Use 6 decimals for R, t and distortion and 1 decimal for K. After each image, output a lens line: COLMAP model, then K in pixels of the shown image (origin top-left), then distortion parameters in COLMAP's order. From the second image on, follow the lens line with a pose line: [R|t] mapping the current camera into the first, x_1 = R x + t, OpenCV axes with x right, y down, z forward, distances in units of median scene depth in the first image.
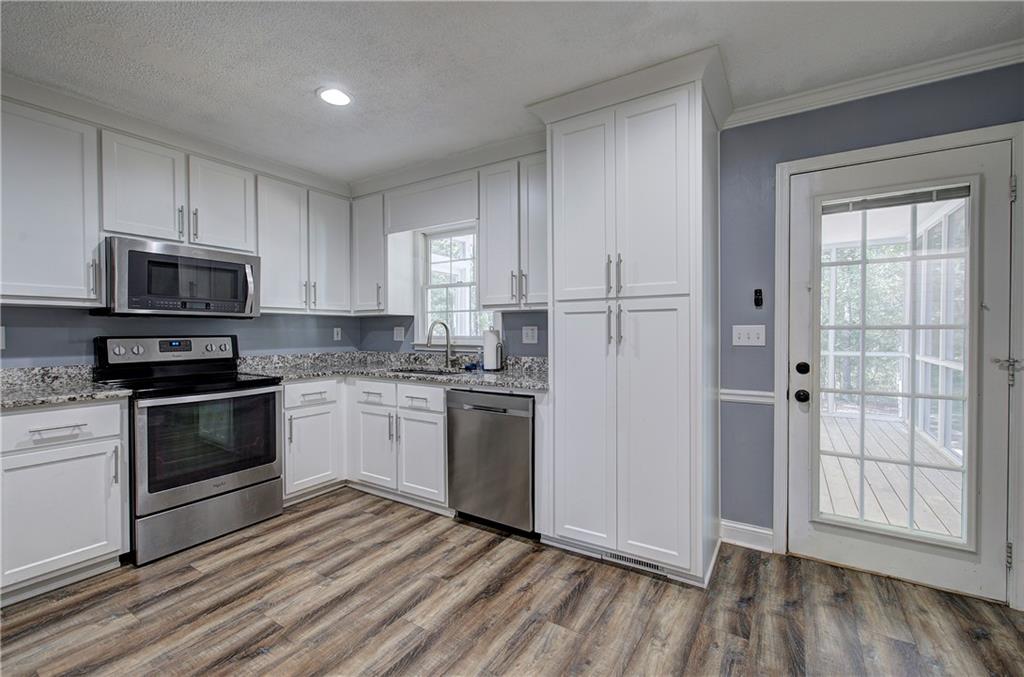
lens RADIAL K [[433.9, 0, 515.7], [0, 433.9, 336.6], [0, 0, 1]] dist [-0.005026, 0.000527]
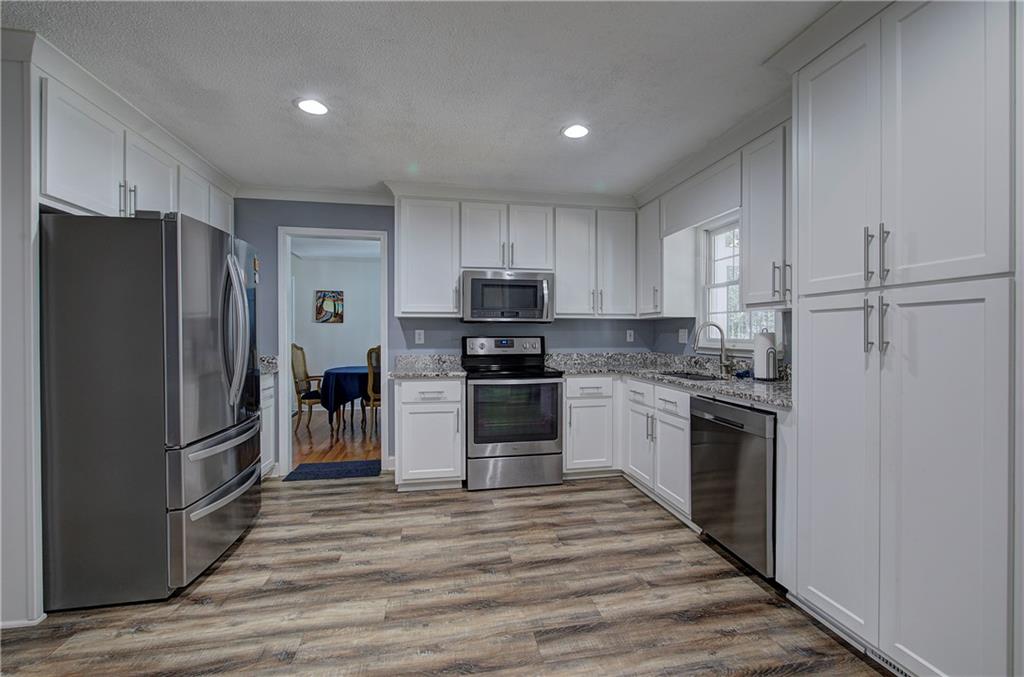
lens RADIAL K [[433.9, 0, 517.7], [0, 433.9, 336.5], [0, 0, 1]] dist [-0.005026, 0.000527]
pose [[0.683943, 0.008025, -0.729491, 0.303067], [-0.010749, 0.999942, 0.000921, -0.003522], [0.729456, 0.007211, 0.683989, 0.088533]]
